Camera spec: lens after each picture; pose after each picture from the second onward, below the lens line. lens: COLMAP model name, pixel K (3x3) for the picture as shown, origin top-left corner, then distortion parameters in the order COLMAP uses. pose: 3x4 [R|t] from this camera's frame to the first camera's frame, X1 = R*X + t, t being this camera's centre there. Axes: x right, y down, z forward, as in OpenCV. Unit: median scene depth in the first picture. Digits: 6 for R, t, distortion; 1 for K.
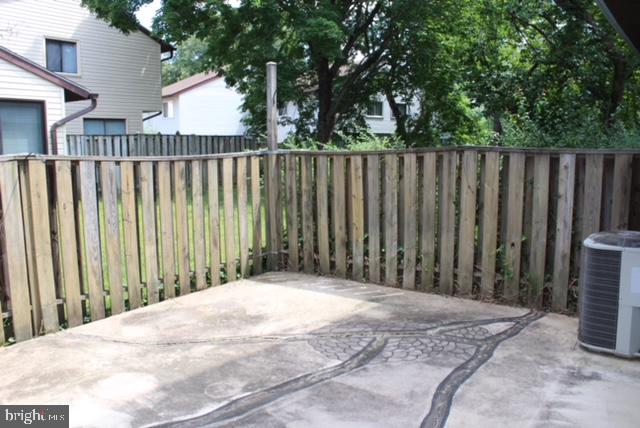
lens RADIAL K [[539.8, 0, 320.0], [0, 539.8, 214.0], [0, 0, 1]] dist [-0.177393, 0.150992]
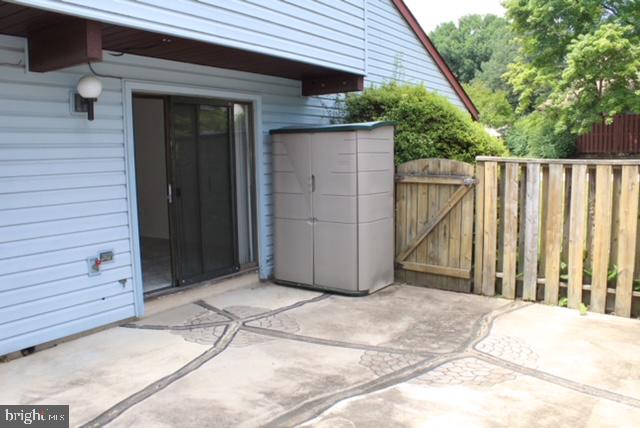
lens RADIAL K [[539.8, 0, 320.0], [0, 539.8, 214.0], [0, 0, 1]] dist [-0.177393, 0.150992]
pose [[-0.999118, 0.028061, -0.031250, -0.153016], [0.019422, 0.968402, 0.248637, -0.260213], [0.037239, 0.247811, -0.968092, 1.925009]]
